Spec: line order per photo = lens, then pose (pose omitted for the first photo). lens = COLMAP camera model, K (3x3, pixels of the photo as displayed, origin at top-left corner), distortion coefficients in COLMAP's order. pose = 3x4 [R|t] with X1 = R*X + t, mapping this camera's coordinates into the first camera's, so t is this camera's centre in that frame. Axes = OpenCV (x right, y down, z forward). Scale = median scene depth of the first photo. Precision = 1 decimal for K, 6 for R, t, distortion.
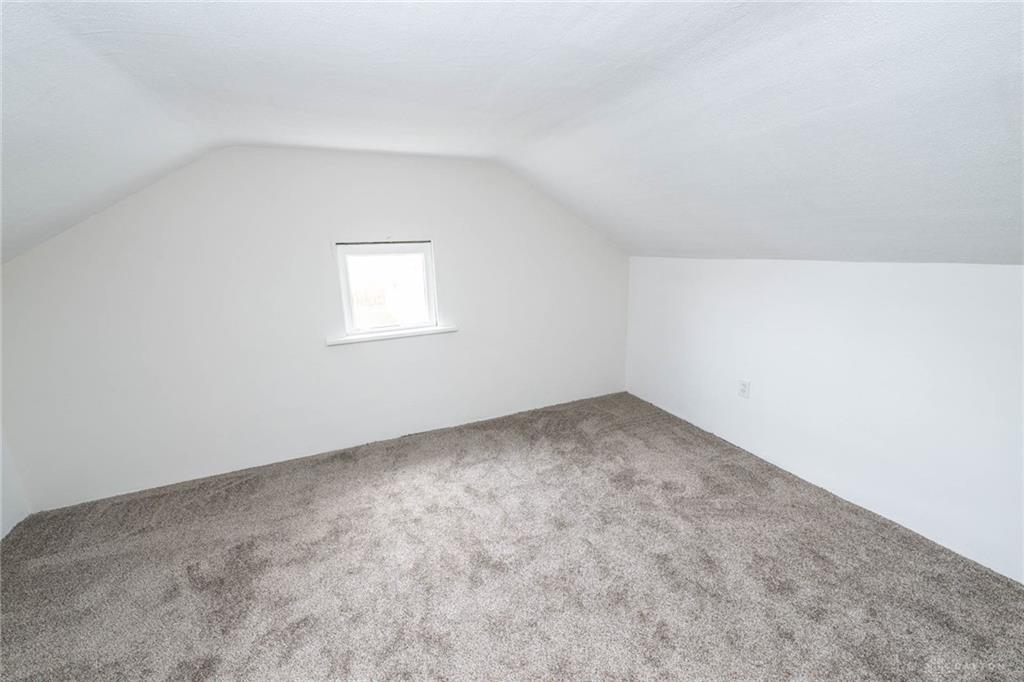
lens RADIAL K [[400.8, 0, 510.4], [0, 400.8, 338.0], [0, 0, 1]] dist [-0.001240, -0.000424]
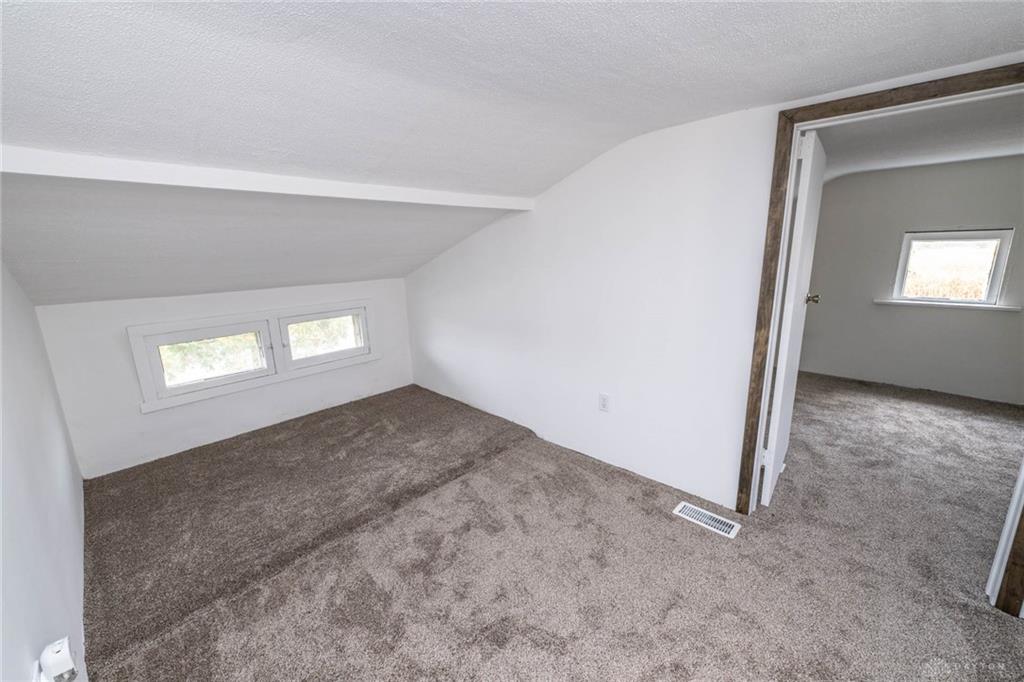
lens RADIAL K [[400.8, 0, 510.4], [0, 400.8, 338.0], [0, 0, 1]] dist [-0.001240, -0.000424]
pose [[0.381670, 0.219561, -0.897843, 0.408774], [-0.196724, 0.968417, 0.153192, 0.195479], [0.903121, 0.118159, 0.412808, -0.853264]]
